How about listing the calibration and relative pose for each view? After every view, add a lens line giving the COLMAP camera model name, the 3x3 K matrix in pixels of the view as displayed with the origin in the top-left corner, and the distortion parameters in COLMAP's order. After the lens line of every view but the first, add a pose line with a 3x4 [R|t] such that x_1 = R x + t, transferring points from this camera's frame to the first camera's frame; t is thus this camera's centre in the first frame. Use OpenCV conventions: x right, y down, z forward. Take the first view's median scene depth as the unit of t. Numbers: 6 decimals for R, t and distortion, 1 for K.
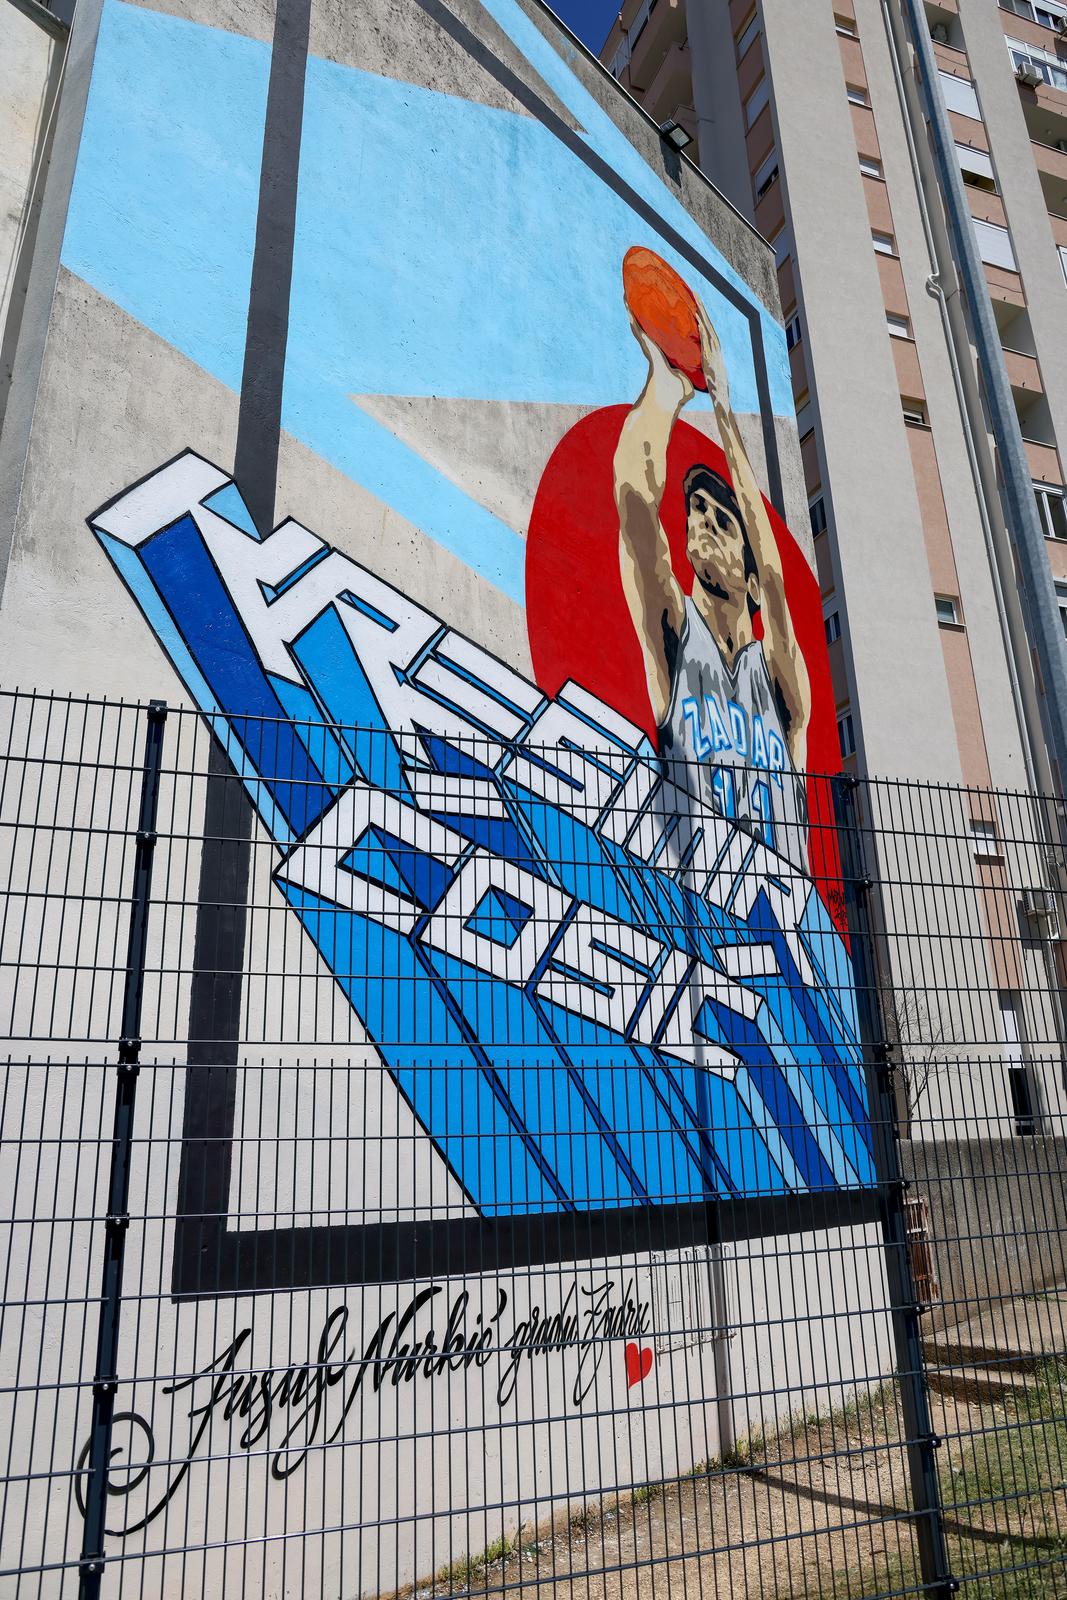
lens RADIAL K [[1137.0, 0, 531.9], [0, 1137.0, 759.6], [0, 0, 1]] dist [-0.098793, 0.069127]
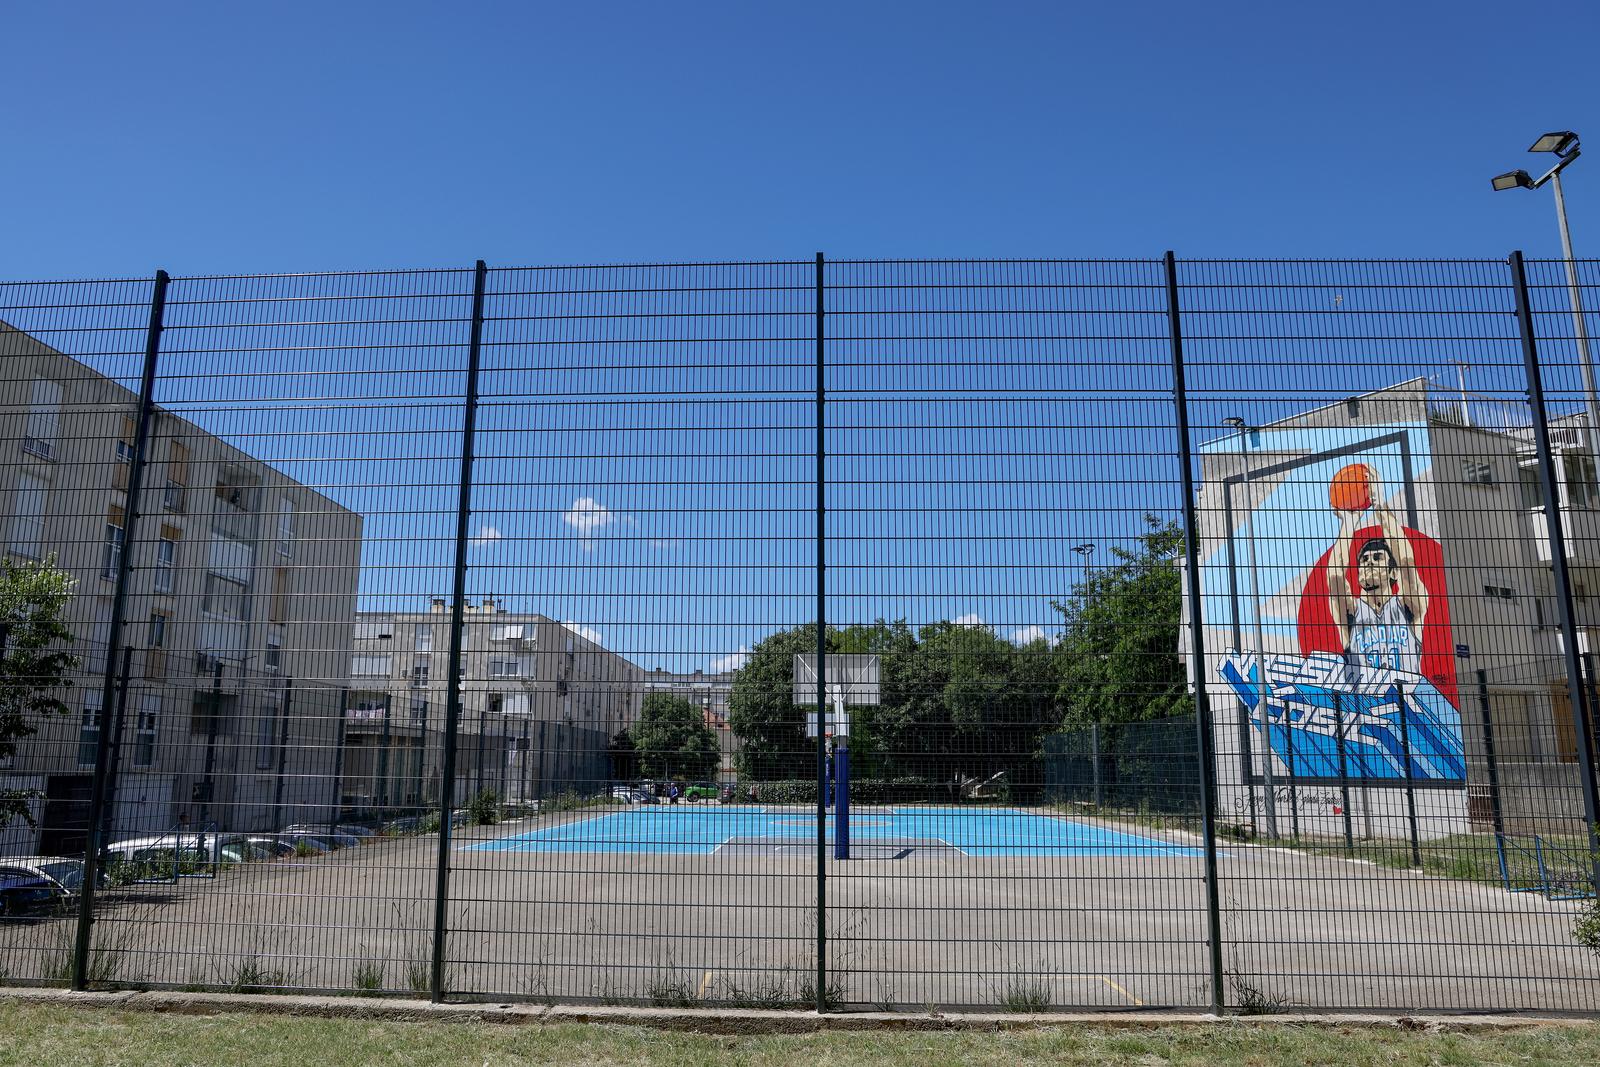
lens RADIAL K [[1137.0, 0, 800.0], [0, 1137.0, 533.5], [0, 0, 1]] dist [-0.098793, 0.069127]
pose [[-0.362937, -0.158329, -0.918264, 4.508534], [0.318507, 0.905023, -0.281933, 0.093474], [0.875688, -0.394798, -0.278037, 0.690045]]
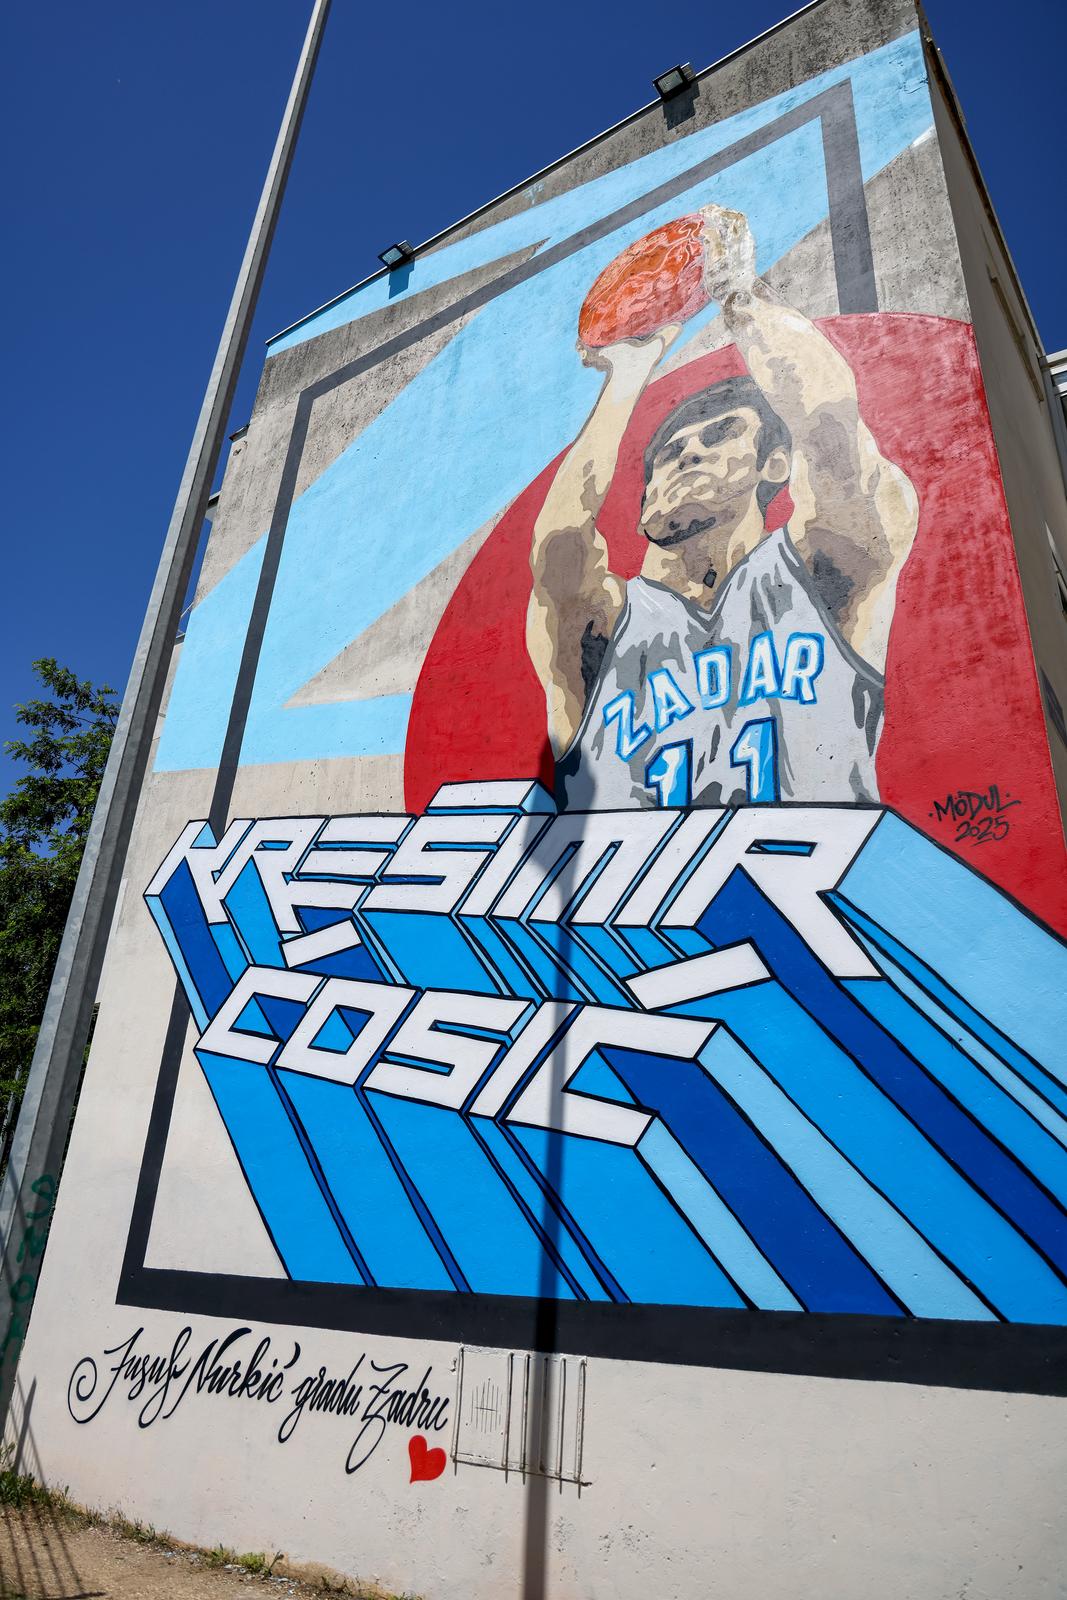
lens RADIAL K [[1122.8, 0, 513.2], [0, 1122.8, 779.5], [0, 0, 1]] dist [-0.102774, 0.069395]
pose [[0.085347, -0.413586, -0.906456, 1.023154], [0.266539, 0.886095, -0.379200, 0.351924], [0.960038, -0.209243, 0.185862, 0.890892]]
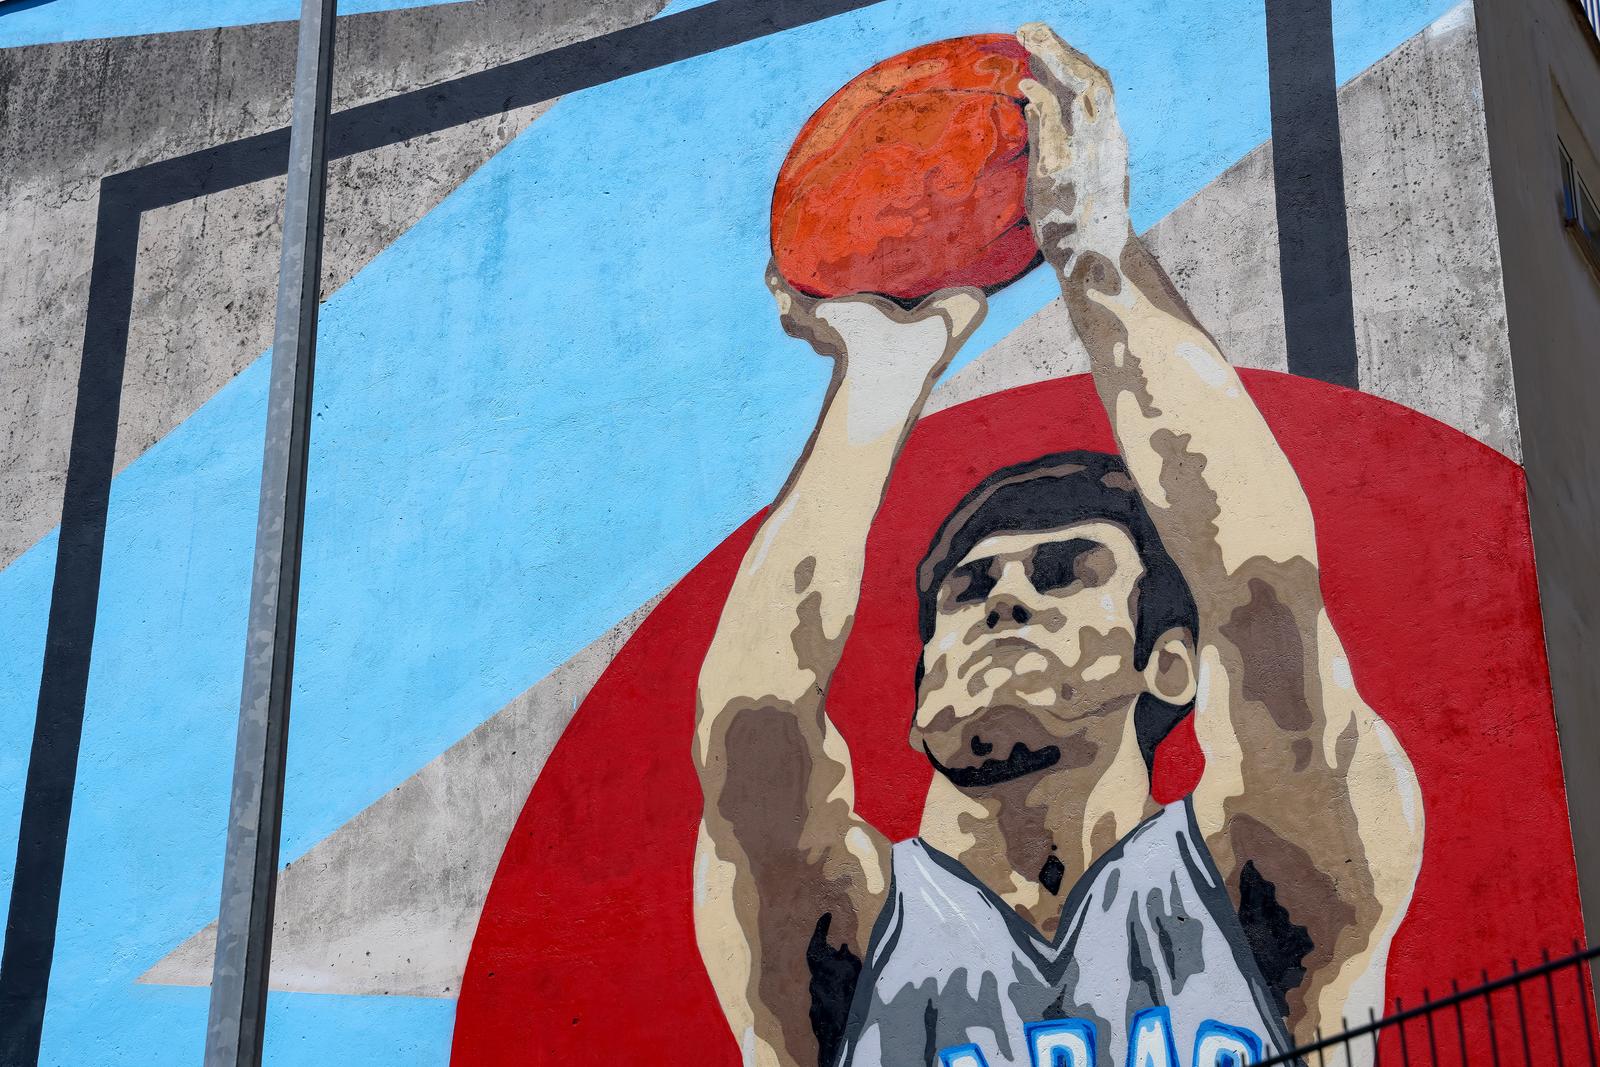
lens RADIAL K [[3126.2, 0, 802.5], [0, 3126.2, 497.7], [0, 0, 1]] dist [0.278817, 0.132731]
pose [[0.255059, -0.410838, -0.875304, 1.623097], [0.317138, 0.890713, -0.325658, 0.170108], [0.913438, -0.194530, 0.357477, 0.646153]]
